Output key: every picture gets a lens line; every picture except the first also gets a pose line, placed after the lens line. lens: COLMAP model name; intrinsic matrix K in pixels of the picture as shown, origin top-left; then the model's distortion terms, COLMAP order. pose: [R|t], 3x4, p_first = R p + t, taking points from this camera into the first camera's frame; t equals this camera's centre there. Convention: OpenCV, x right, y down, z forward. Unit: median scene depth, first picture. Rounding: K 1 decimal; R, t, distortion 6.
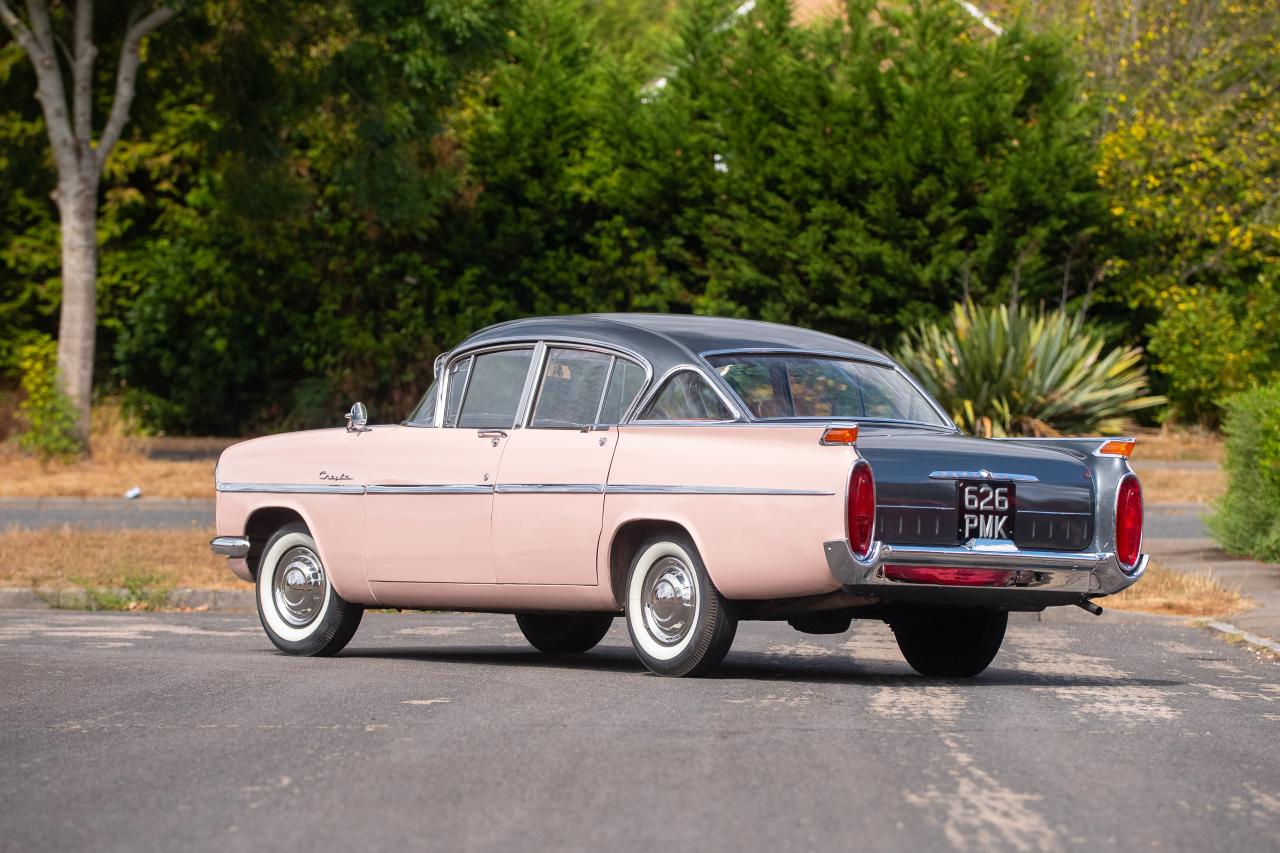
lens RADIAL K [[5889.4, 0, 640.0], [0, 5889.4, 426.5], [0, 0, 1]] dist [1.034787, 5.531054]
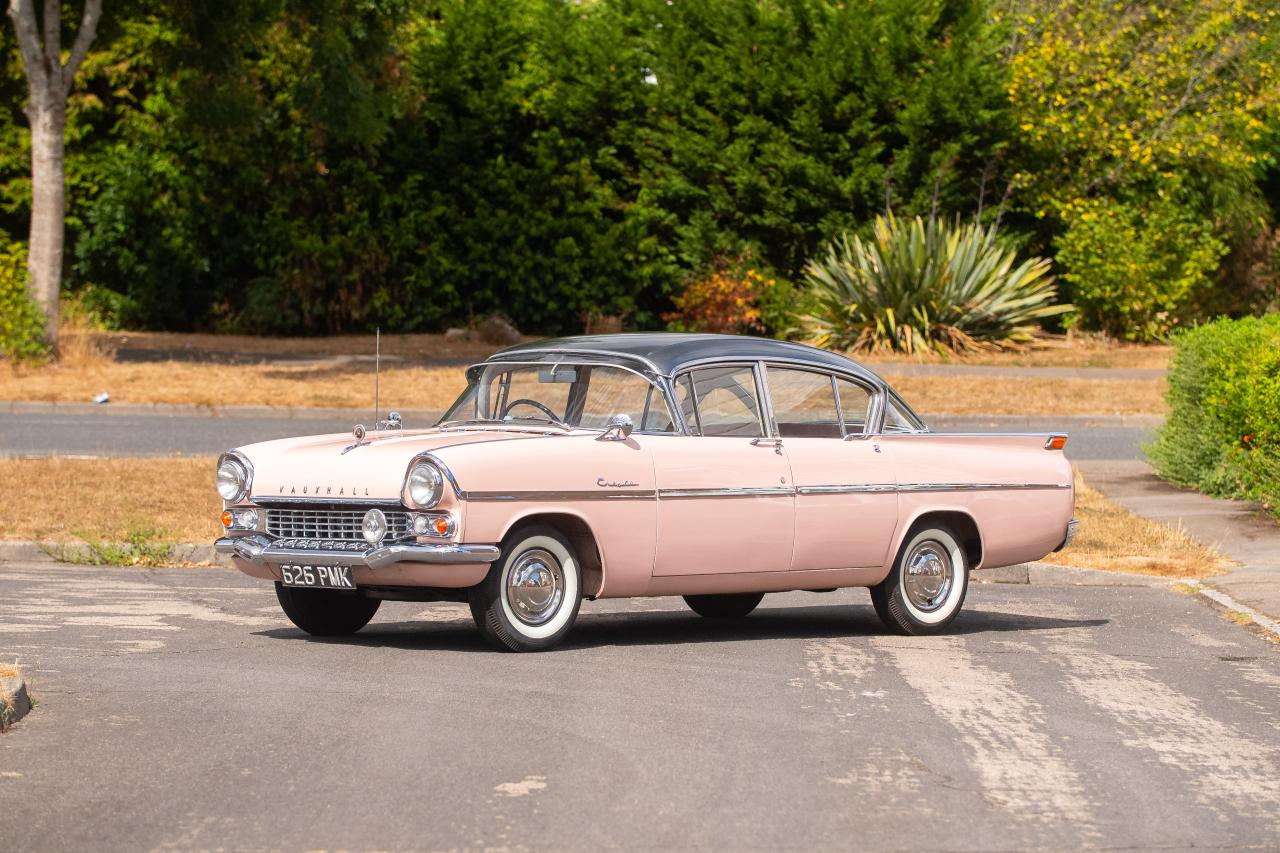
lens RADIAL K [[5250.9, 0, 640.0], [0, 5250.9, 426.5], [0, 0, 1]] dist [0.697611, 5.981877]
pose [[0.999583, 0.006810, 0.028047, -0.014709], [-0.007753, 0.999403, 0.033669, -0.014090], [-0.027801, -0.033873, 0.999039, 0.057005]]
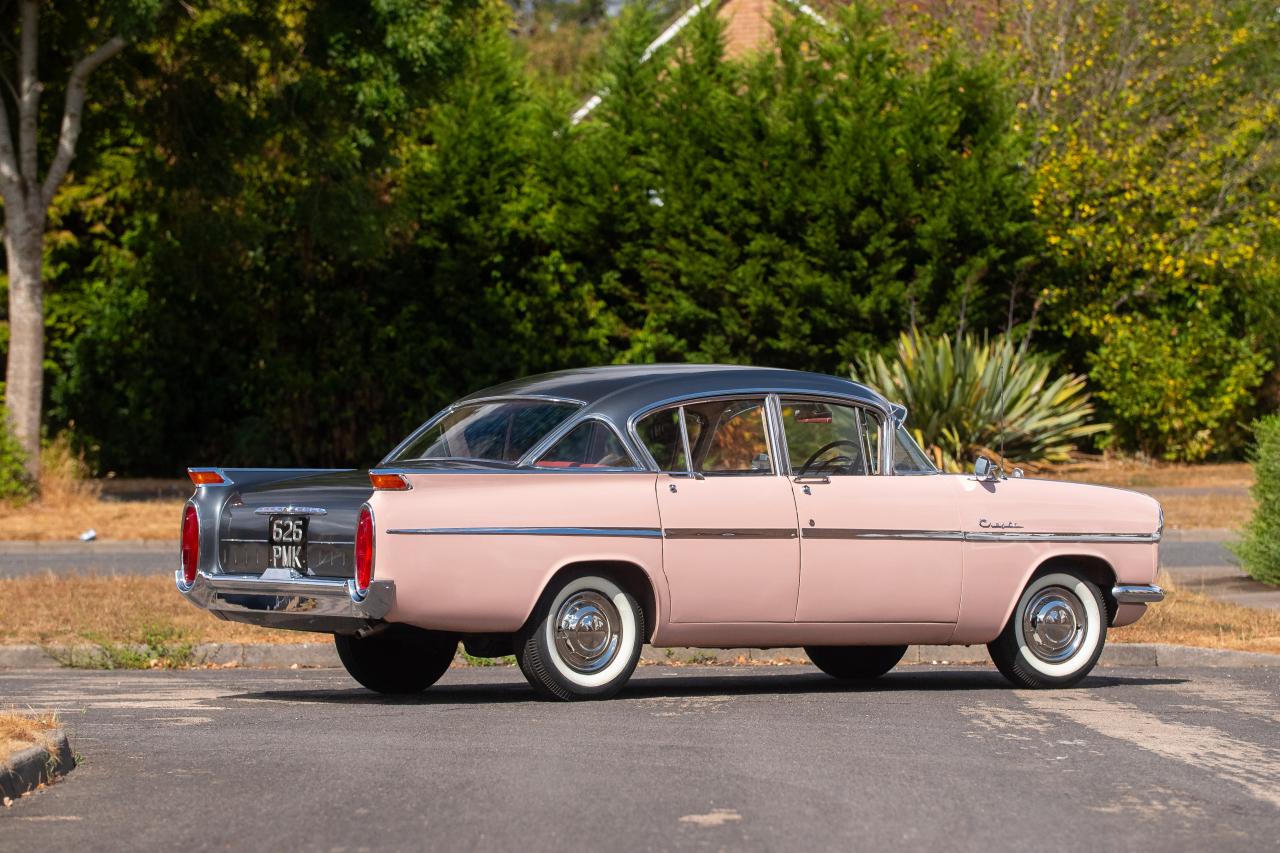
lens RADIAL K [[5160.7, 0, 640.0], [0, 5160.7, 426.5], [0, 0, 1]] dist [0.840006, -1.577433]
pose [[0.999103, -0.014076, 0.039944, -0.025264], [0.014367, 0.999872, -0.006997, 0.000482], [-0.039840, 0.007565, 0.999177, 0.122168]]
